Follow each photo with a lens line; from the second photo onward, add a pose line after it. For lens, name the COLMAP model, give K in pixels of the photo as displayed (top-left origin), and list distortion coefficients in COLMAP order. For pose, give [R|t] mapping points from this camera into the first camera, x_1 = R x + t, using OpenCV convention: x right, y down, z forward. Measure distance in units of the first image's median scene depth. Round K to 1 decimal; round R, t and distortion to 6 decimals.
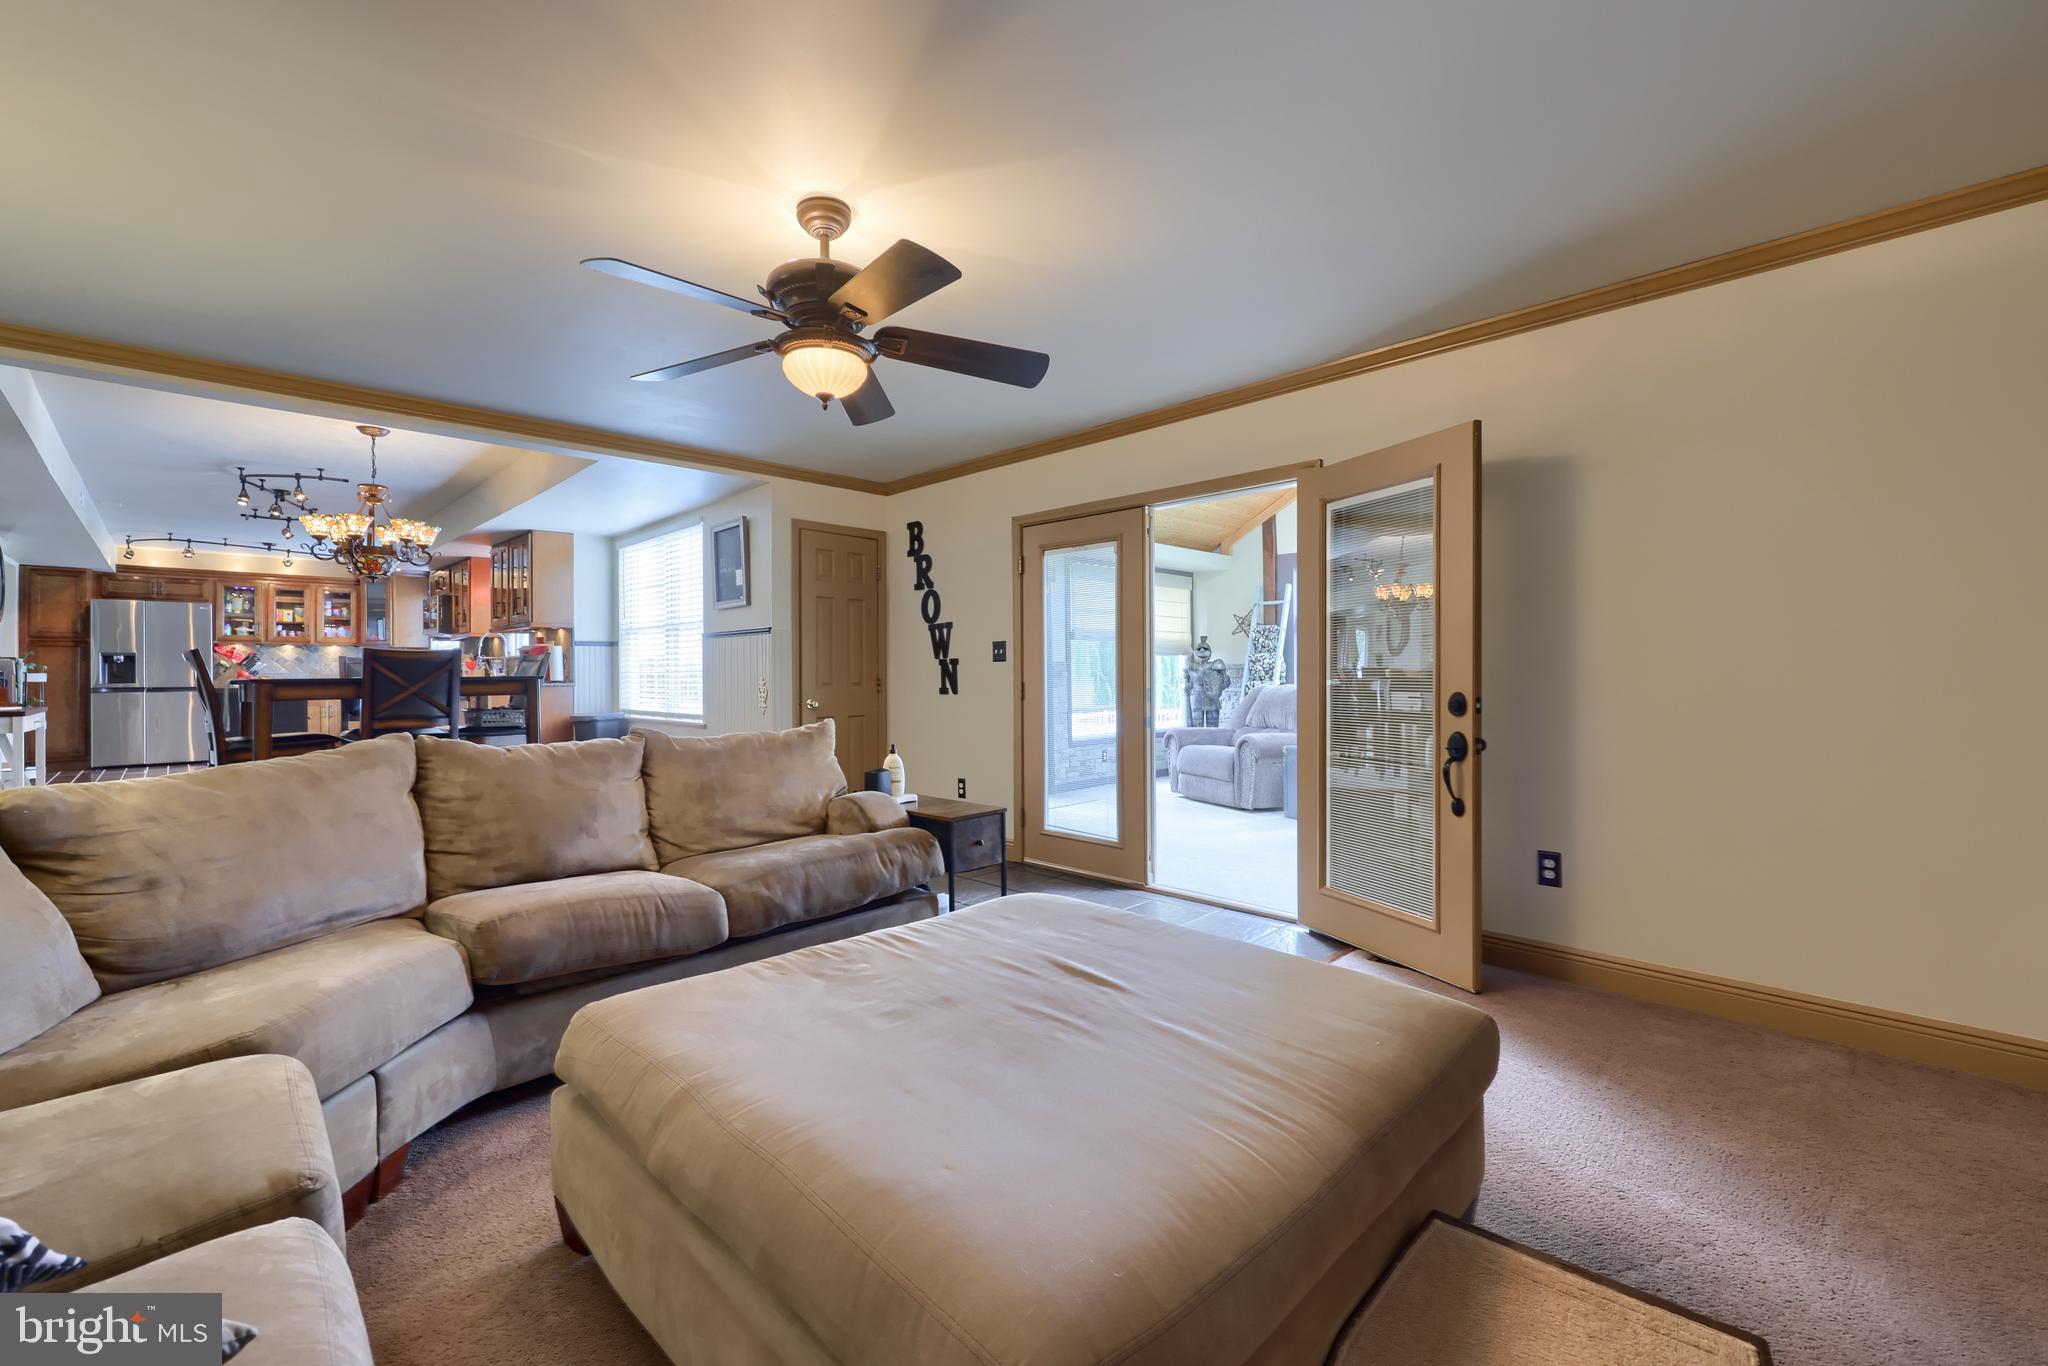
lens RADIAL K [[832.0, 0, 1007.5], [0, 832.0, 663.7], [0, 0, 1]] dist [-0.003821, 0.000736]
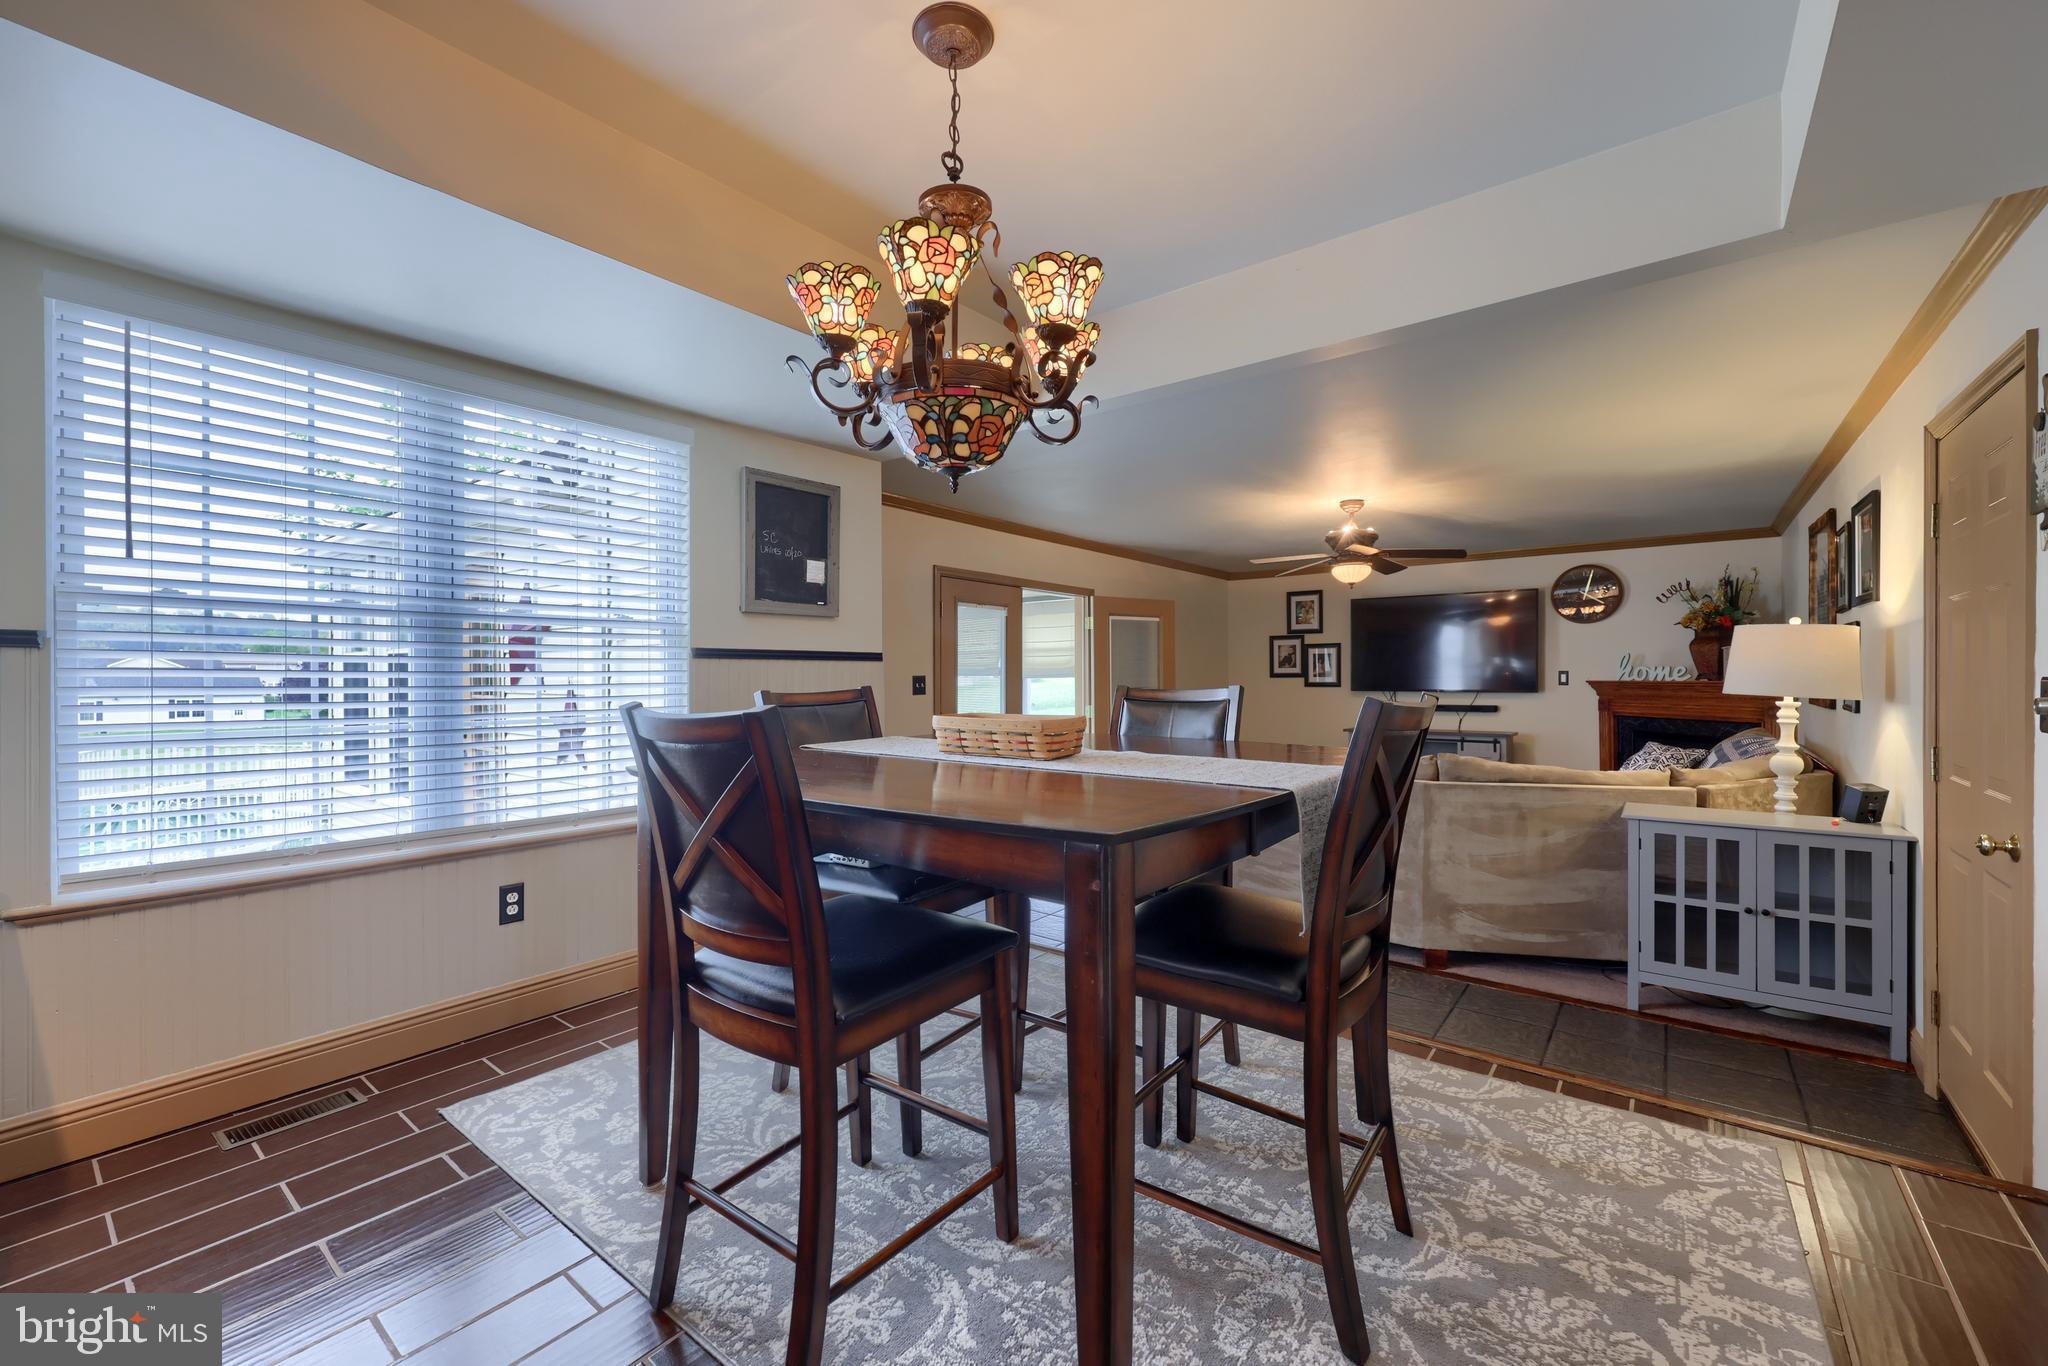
lens RADIAL K [[832.0, 0, 1020.1], [0, 832.0, 678.2], [0, 0, 1]] dist [-0.003821, 0.000736]
pose [[-0.126906, 0.008371, 0.991879, -0.595653], [-0.005172, 0.999945, -0.009101, -0.008230], [-0.991901, -0.006285, -0.126856, 0.554089]]
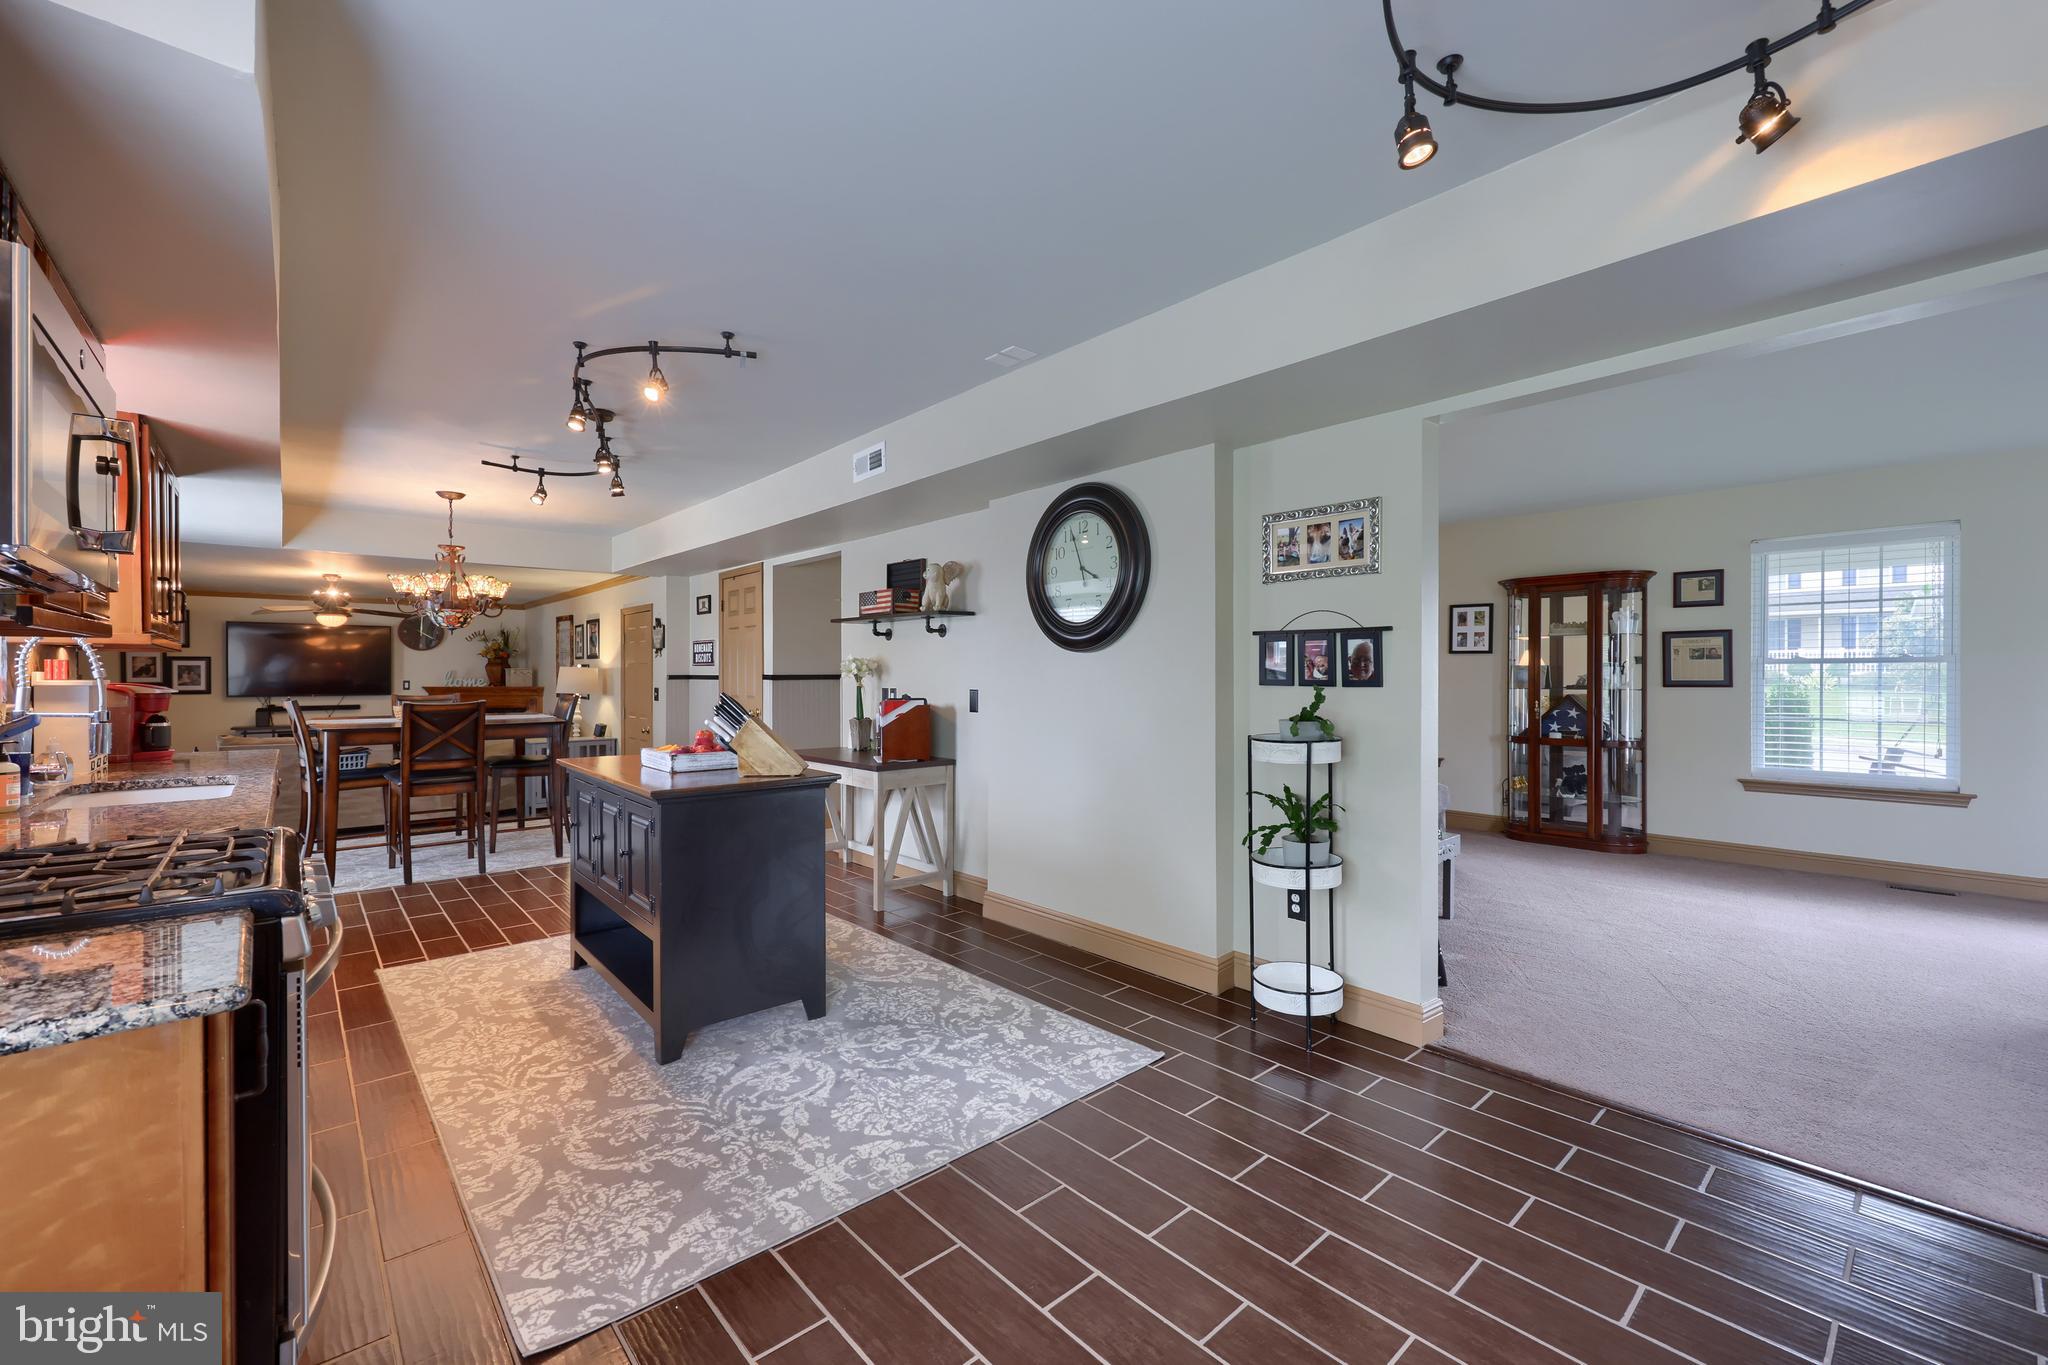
lens RADIAL K [[832.0, 0, 1036.0], [0, 832.0, 678.4], [0, 0, 1]] dist [-0.003821, 0.000736]
pose [[-0.999200, 0.010025, 0.038703, -1.139655], [0.009833, 0.999938, -0.005143, -0.017831], [-0.038752, -0.004758, -0.999238, 1.762891]]
